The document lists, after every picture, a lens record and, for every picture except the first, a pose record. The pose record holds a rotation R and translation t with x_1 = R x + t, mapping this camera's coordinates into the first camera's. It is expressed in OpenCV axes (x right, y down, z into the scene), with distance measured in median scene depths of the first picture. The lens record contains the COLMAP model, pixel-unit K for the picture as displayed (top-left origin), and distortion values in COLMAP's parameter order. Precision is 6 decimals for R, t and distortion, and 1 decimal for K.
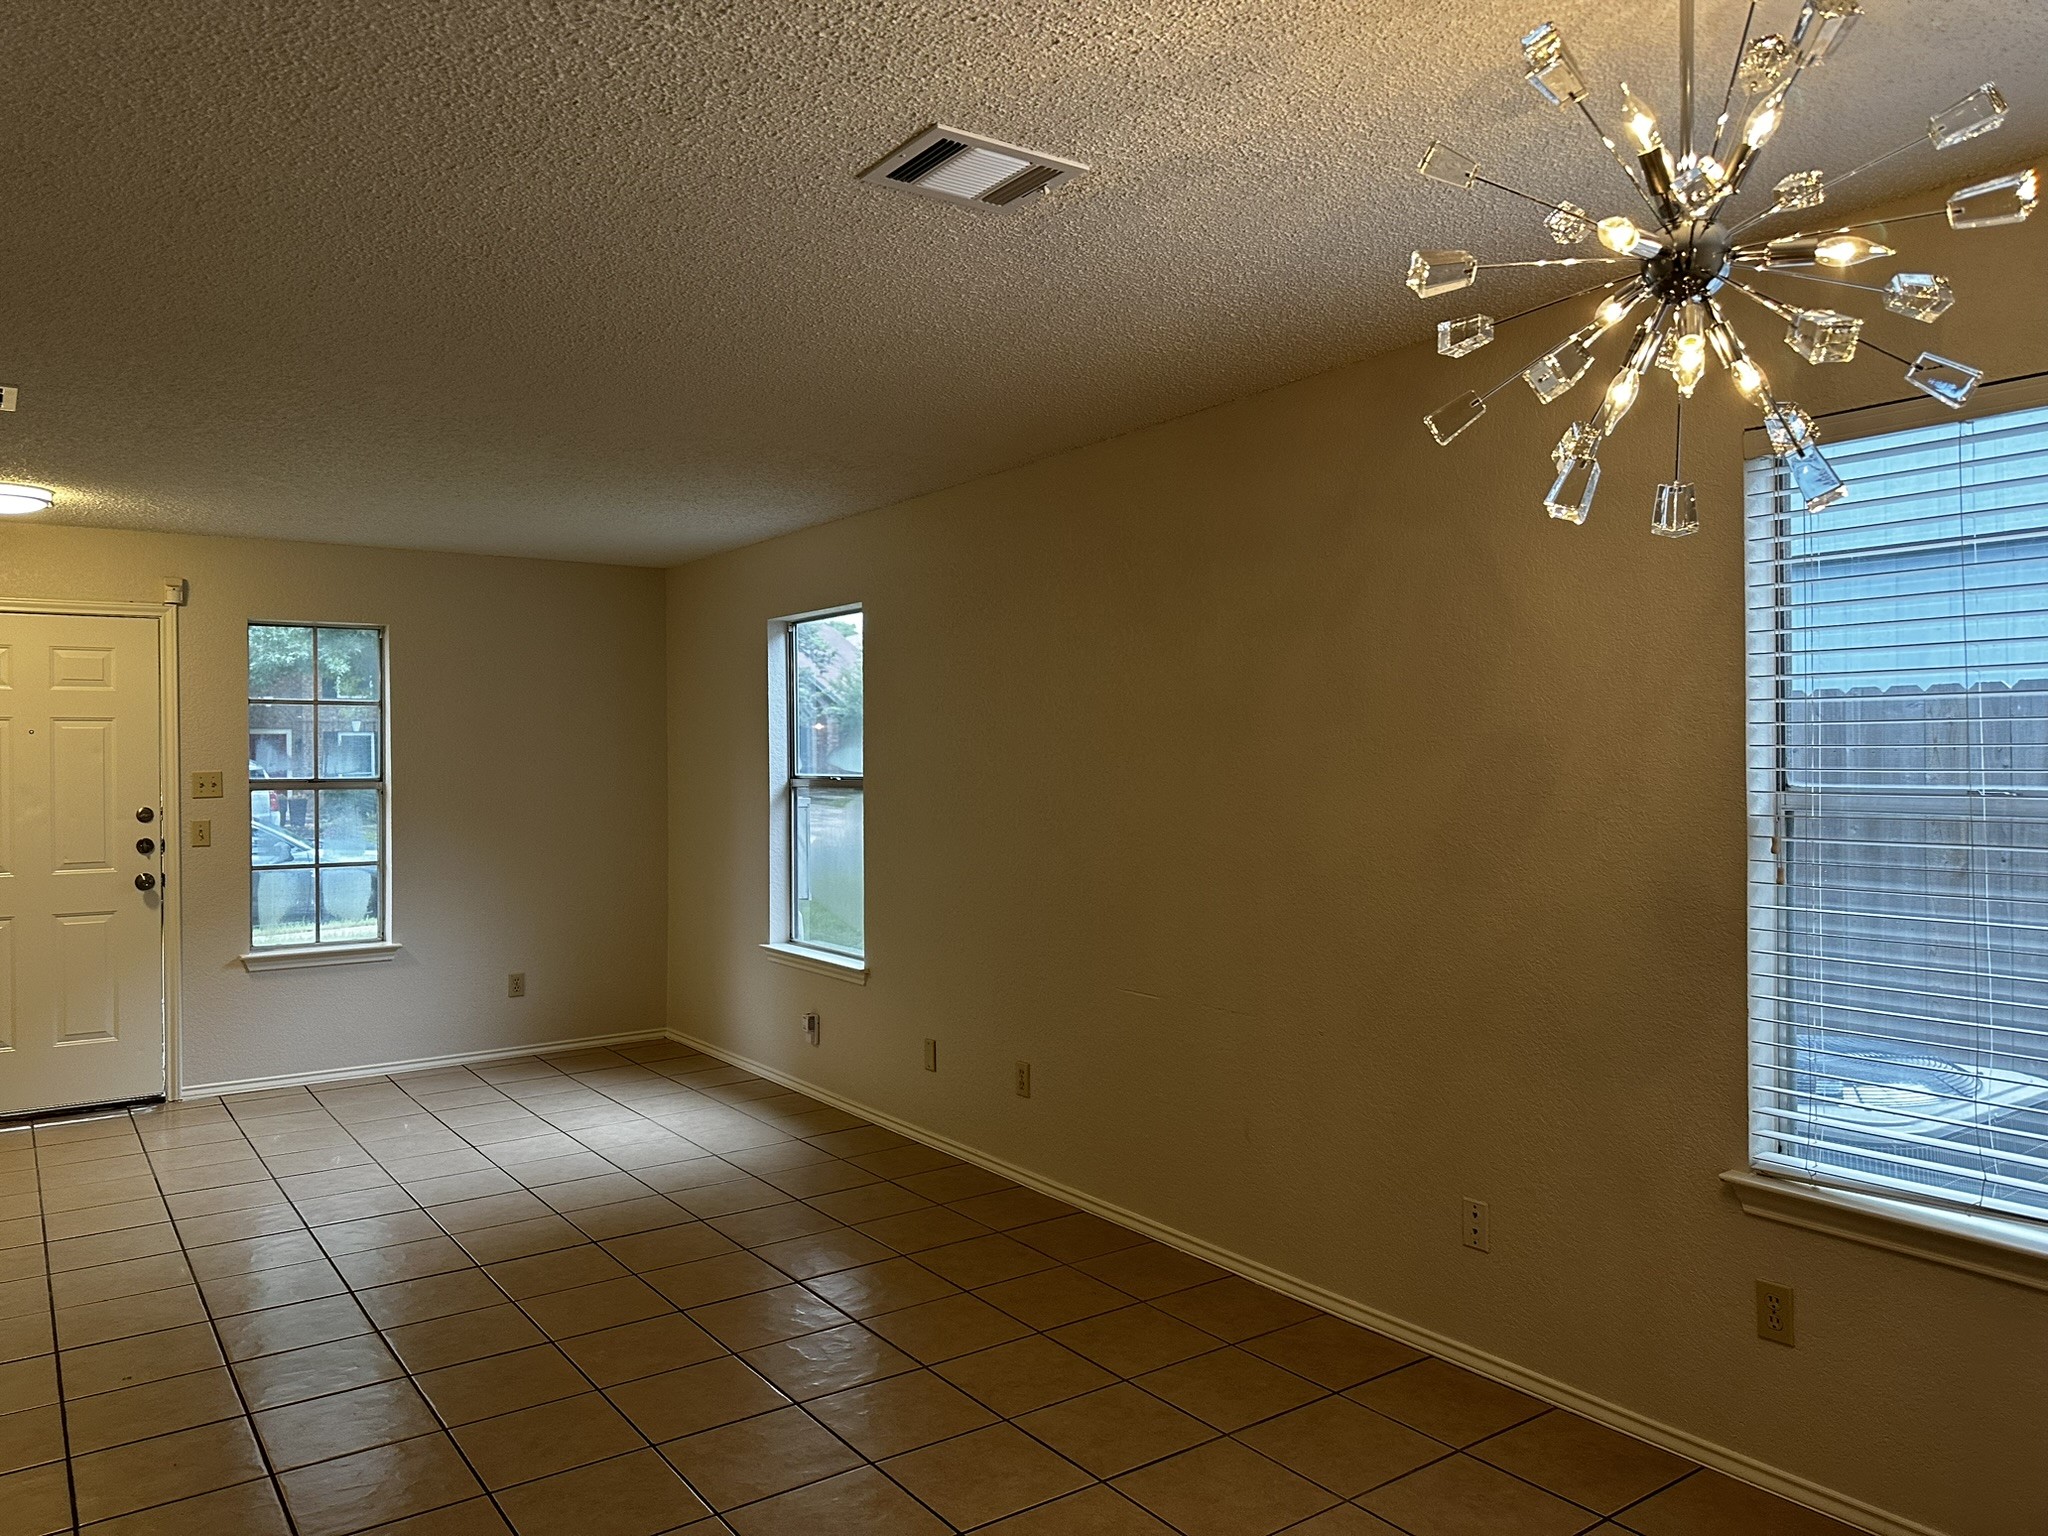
lens RADIAL K [[1412.7, 0, 1027.2], [0, 1412.7, 761.9], [0, 0, 1]] dist [0.025281, -0.022945]
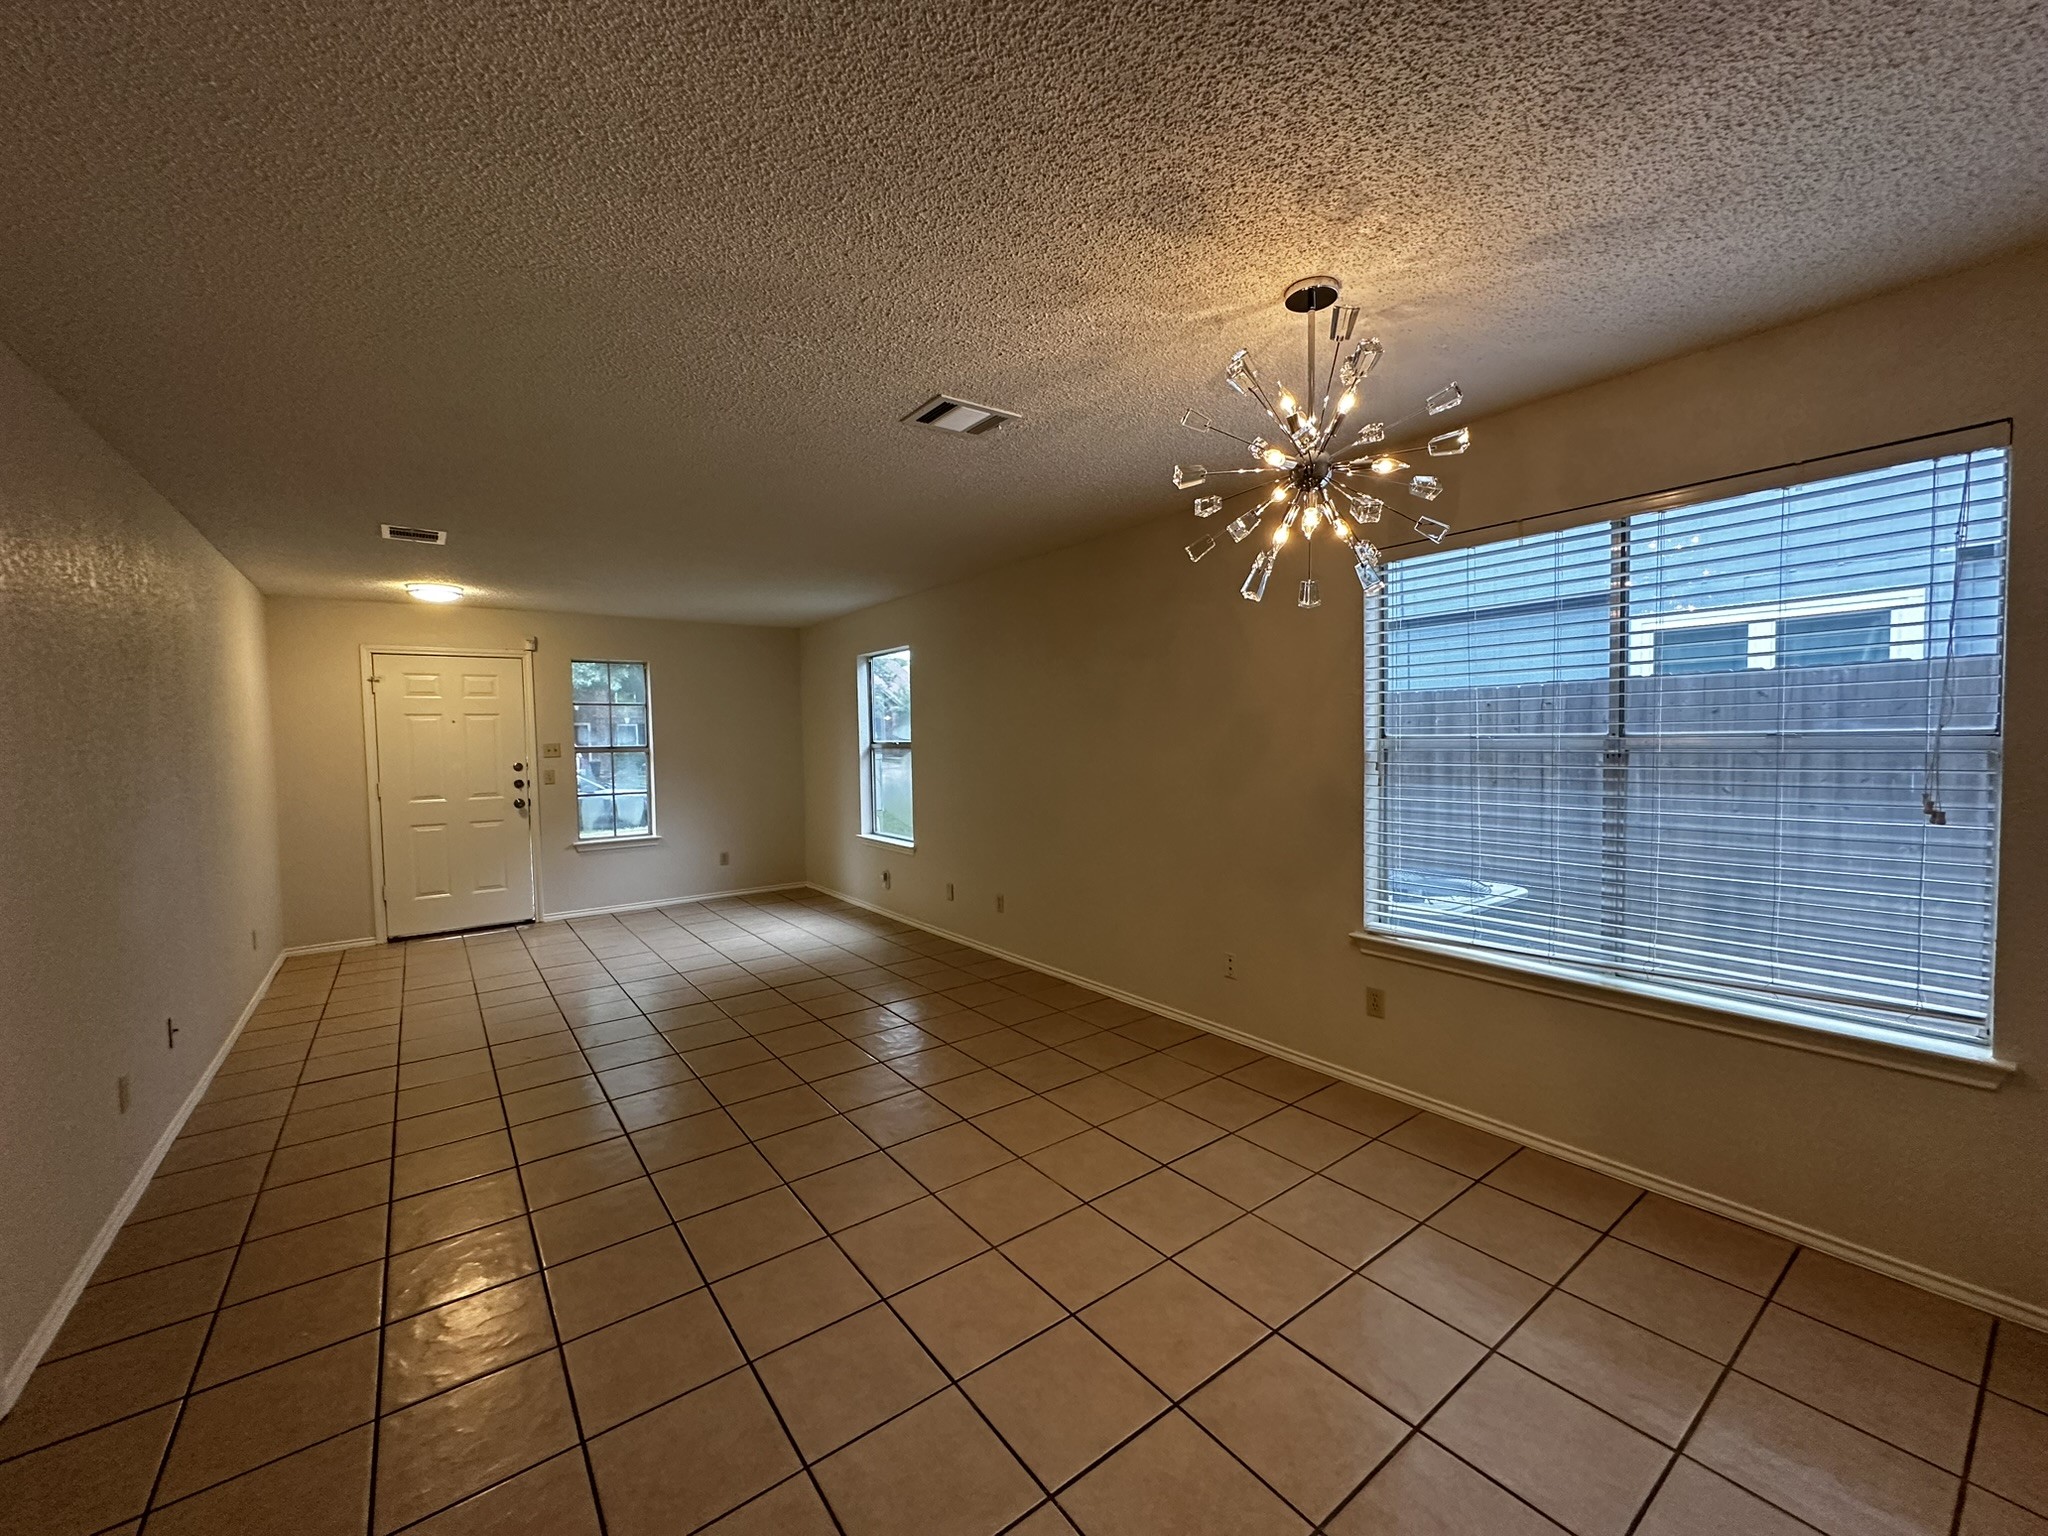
lens RADIAL K [[823.1, 0, 1032.9], [0, 823.1, 777.0], [0, 0, 1]] dist [0.003292, -0.000113]
pose [[0.999574, -0.011948, 0.026618, 0.019246], [0.010838, 0.999081, 0.041472, 0.019199], [-0.027089, -0.041166, 0.998785, -0.109709]]
